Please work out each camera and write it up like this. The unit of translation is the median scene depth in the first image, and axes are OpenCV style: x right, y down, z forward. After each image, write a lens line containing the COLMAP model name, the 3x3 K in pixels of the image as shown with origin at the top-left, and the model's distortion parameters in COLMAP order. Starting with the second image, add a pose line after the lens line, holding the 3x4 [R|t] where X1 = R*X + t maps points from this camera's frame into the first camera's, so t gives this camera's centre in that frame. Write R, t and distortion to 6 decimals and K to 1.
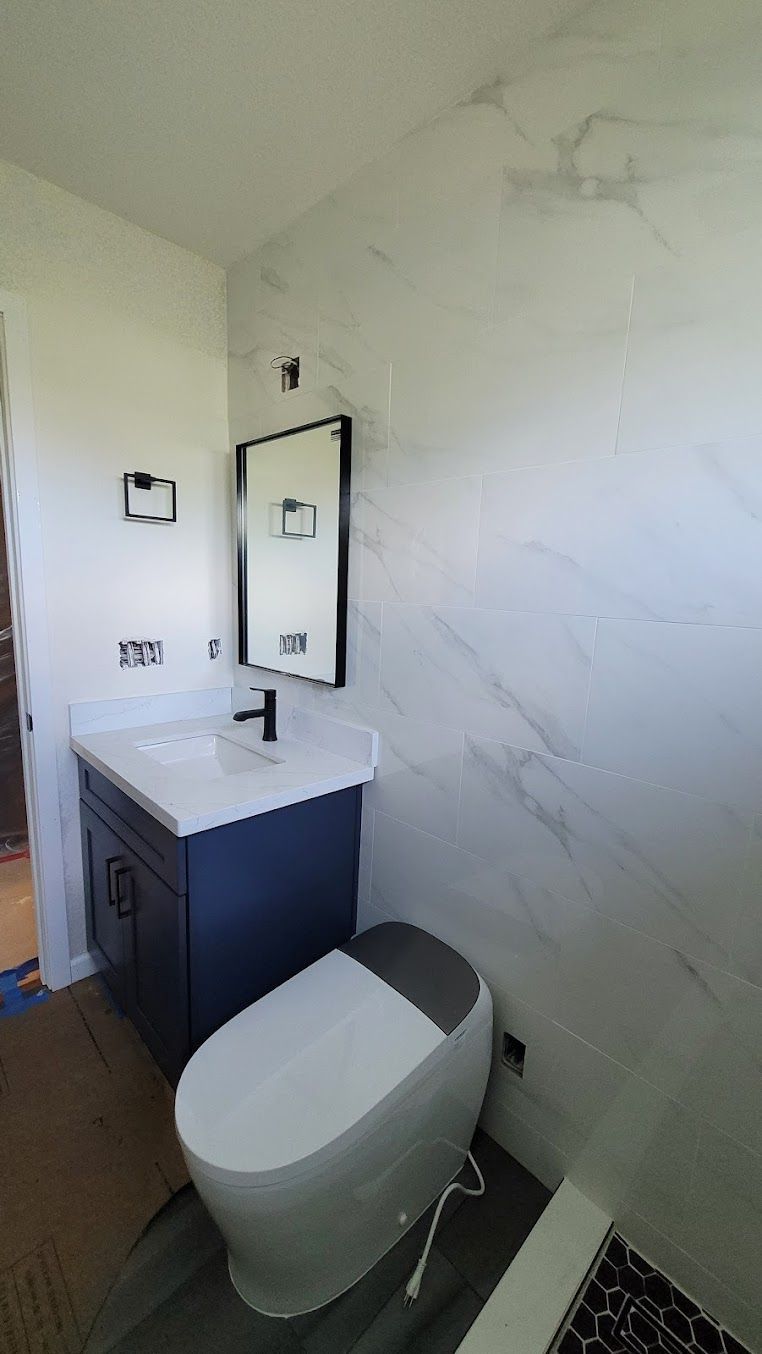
lens RADIAL K [[532.0, 0, 387.8], [0, 532.0, 677.3], [0, 0, 1]] dist [-0.003021, 0.000874]
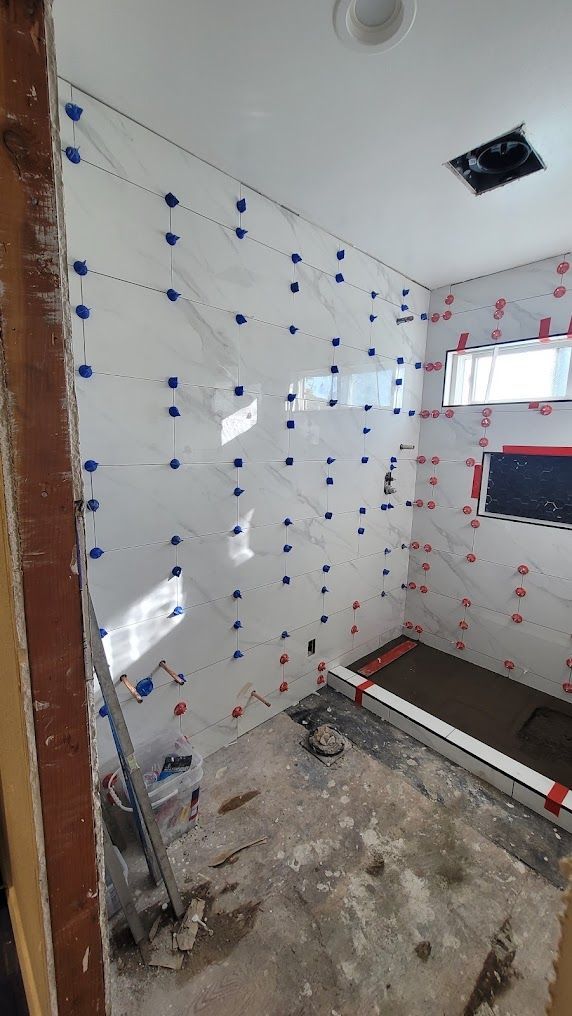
lens RADIAL K [[399.2, 0, 288.7], [0, 399.2, 507.1], [0, 0, 1]] dist [-0.003021, 0.000874]
pose [[0.040038, -0.205388, 0.977861, -1.398023], [0.141624, 0.969932, 0.197924, -0.264492], [-0.989111, 0.130564, 0.067922, 0.916323]]
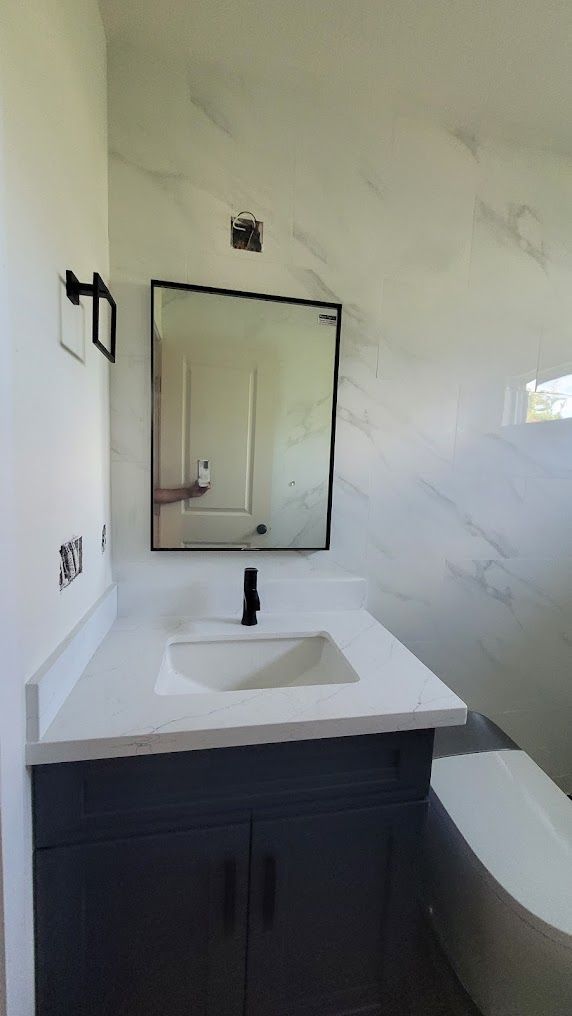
lens RADIAL K [[399.2, 0, 290.9], [0, 399.2, 509.7], [0, 0, 1]] dist [-0.003021, 0.000874]
pose [[0.555973, -0.106295, 0.824376, -1.015688], [0.122846, 0.991406, 0.044983, -0.137161], [-0.822072, 0.076262, 0.564253, 0.749267]]
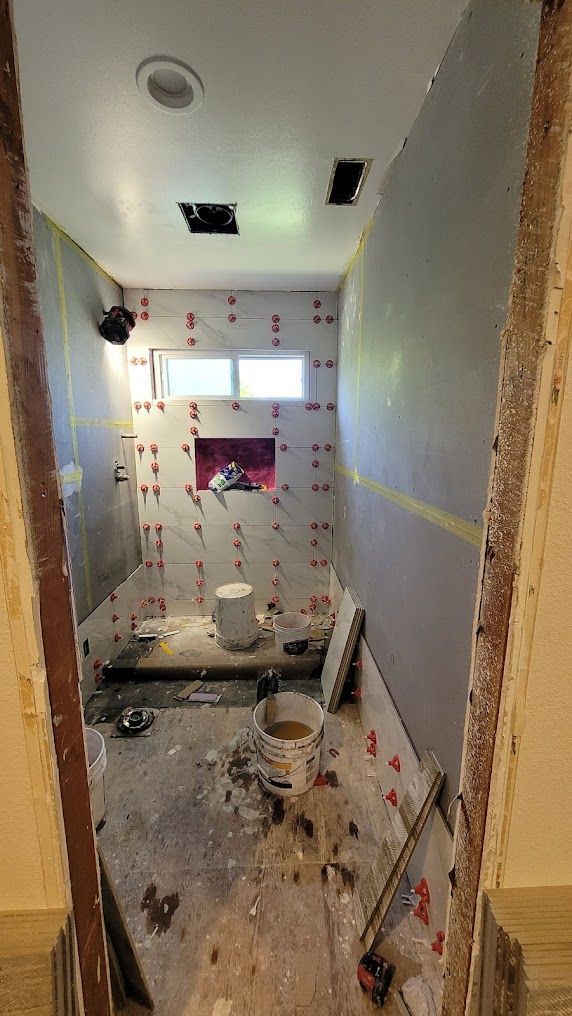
lens RADIAL K [[399.2, 0, 290.6], [0, 399.2, 506.9], [0, 0, 1]] dist [-0.003021, 0.000874]
pose [[-0.733100, -0.165651, 0.659639, -1.453530], [0.080207, 0.942061, 0.325713, -0.349959], [-0.675375, 0.291688, -0.677338, 1.420428]]
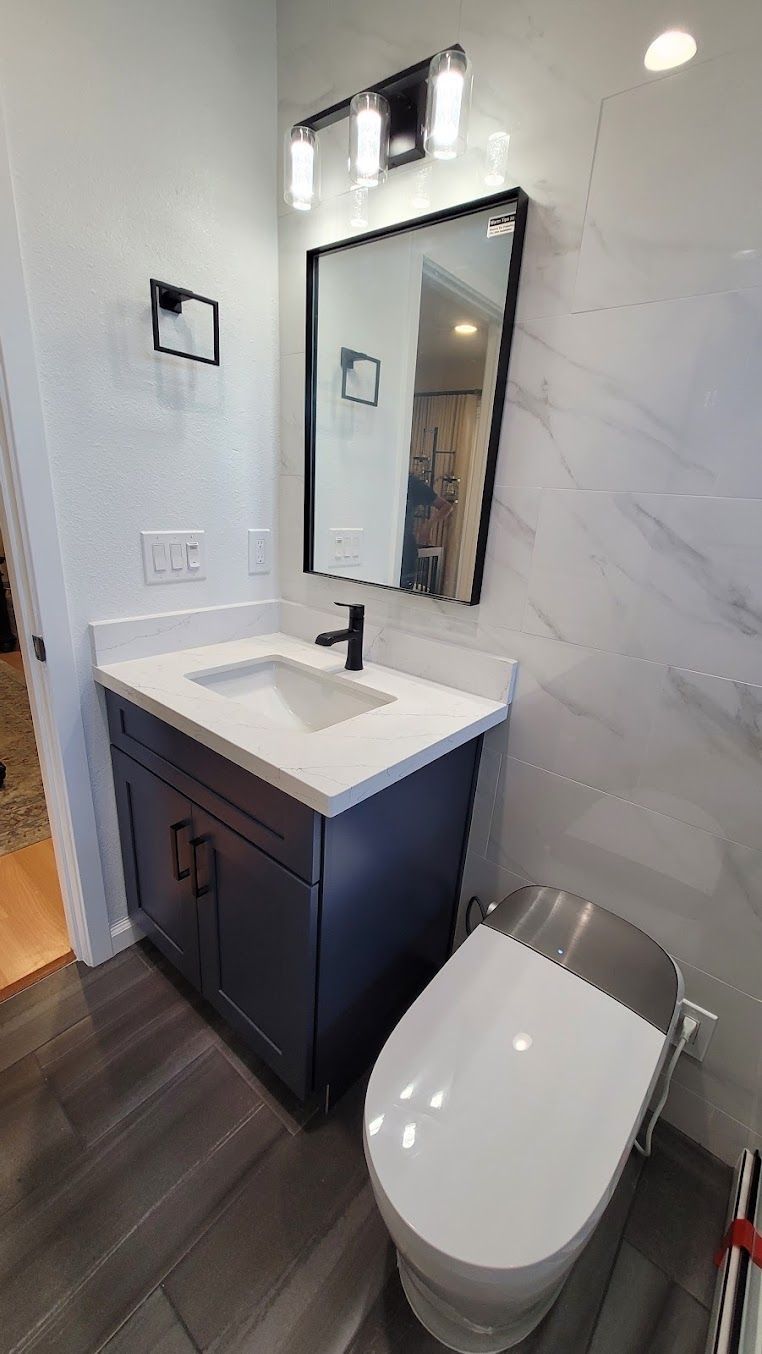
lens RADIAL K [[532.0, 0, 393.4], [0, 532.0, 678.8], [0, 0, 1]] dist [-0.003021, 0.000874]
pose [[0.995131, -0.007640, 0.098266, -0.340006], [-0.009312, 0.985243, 0.170907, -0.005329], [-0.098122, -0.170989, 0.980375, 0.294158]]
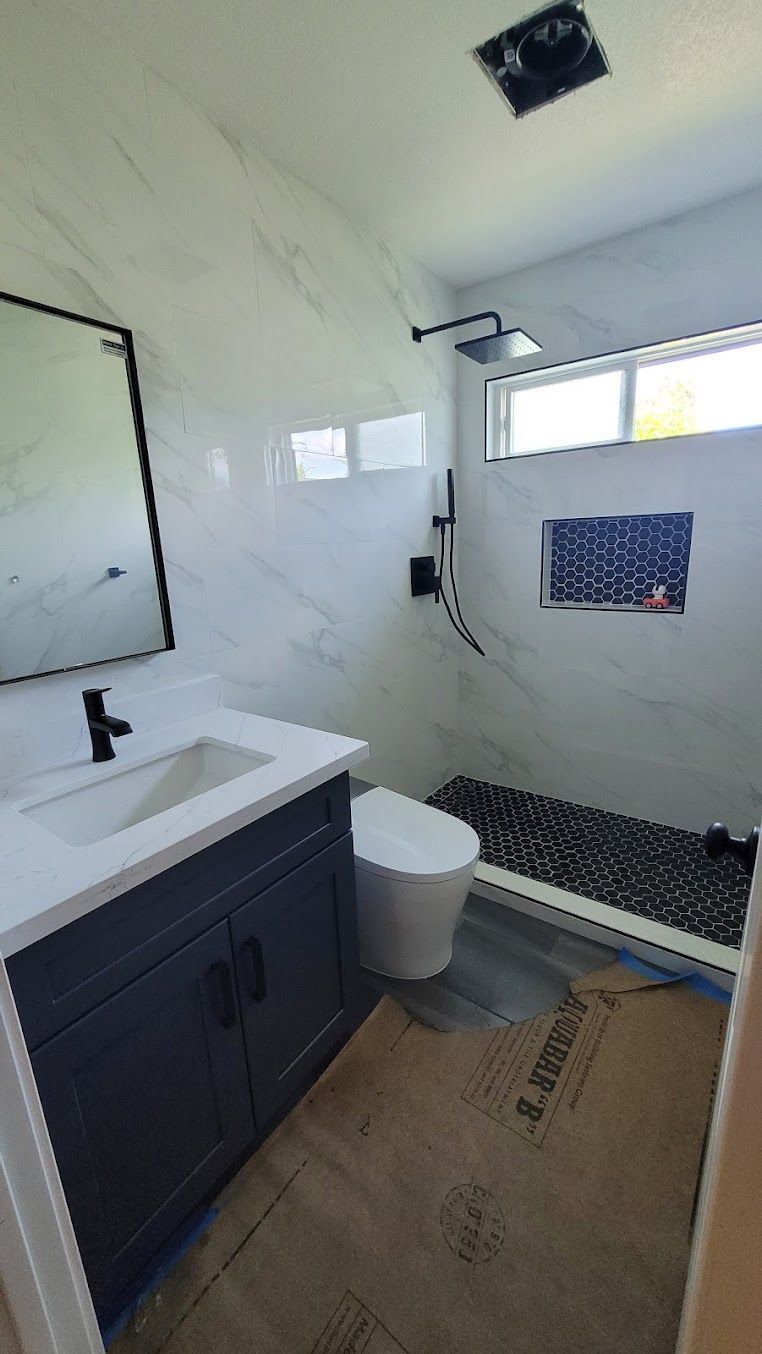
lens RADIAL K [[532.0, 0, 388.2], [0, 532.0, 678.8], [0, 0, 1]] dist [-0.003021, 0.000874]
pose [[-0.163075, -0.284251, 0.944779, -1.297892], [0.194387, 0.929571, 0.313228, -0.184252], [-0.967275, 0.234733, -0.096335, 0.937276]]
